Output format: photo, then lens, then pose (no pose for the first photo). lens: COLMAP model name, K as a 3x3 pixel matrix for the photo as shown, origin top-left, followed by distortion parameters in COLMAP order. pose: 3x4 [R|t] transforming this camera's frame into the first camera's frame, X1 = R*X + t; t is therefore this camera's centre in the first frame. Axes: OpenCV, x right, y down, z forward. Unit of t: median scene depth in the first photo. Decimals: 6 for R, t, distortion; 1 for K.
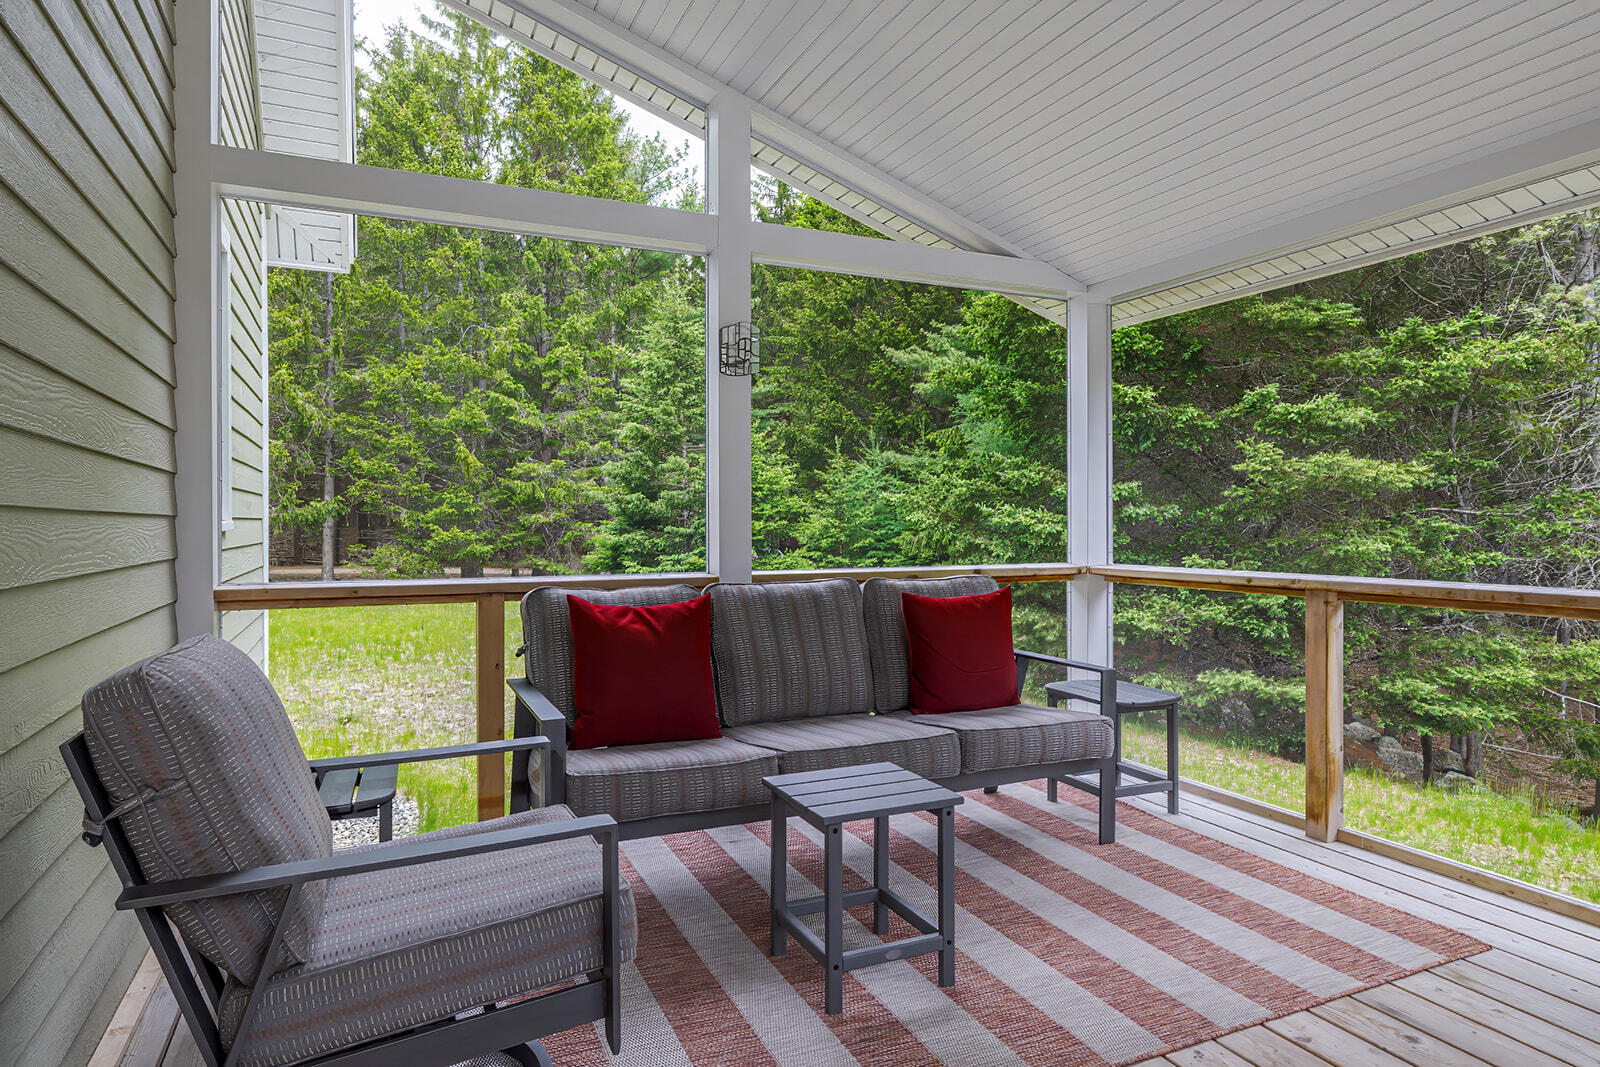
lens RADIAL K [[929.2, 0, 794.2], [0, 929.2, 527.9], [0, 0, 1]] dist [-0.009341, 0.006908]
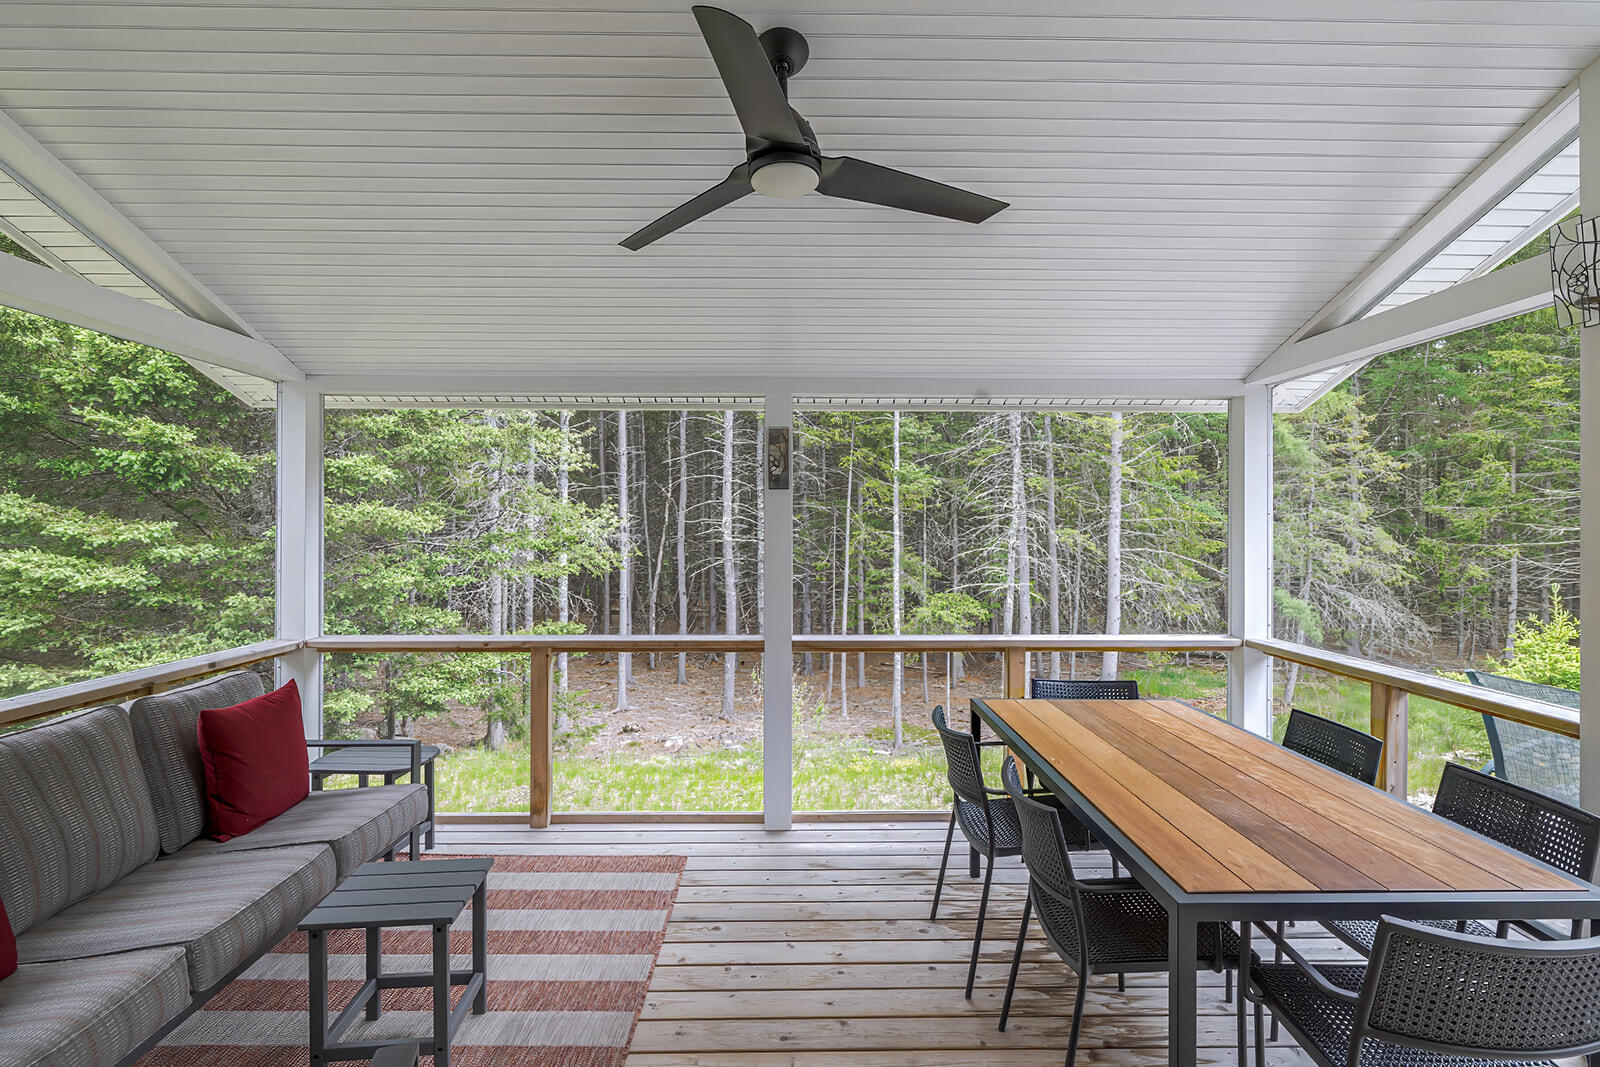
lens RADIAL K [[796.0, 0, 792.3], [0, 796.0, 534.4], [0, 0, 1]] dist [-0.008756, 0.003202]
pose [[0.405326, -0.007433, 0.914142, -0.337728], [0.006326, 0.999966, 0.005325, -0.097347], [-0.914150, 0.003625, 0.405359, 0.162907]]
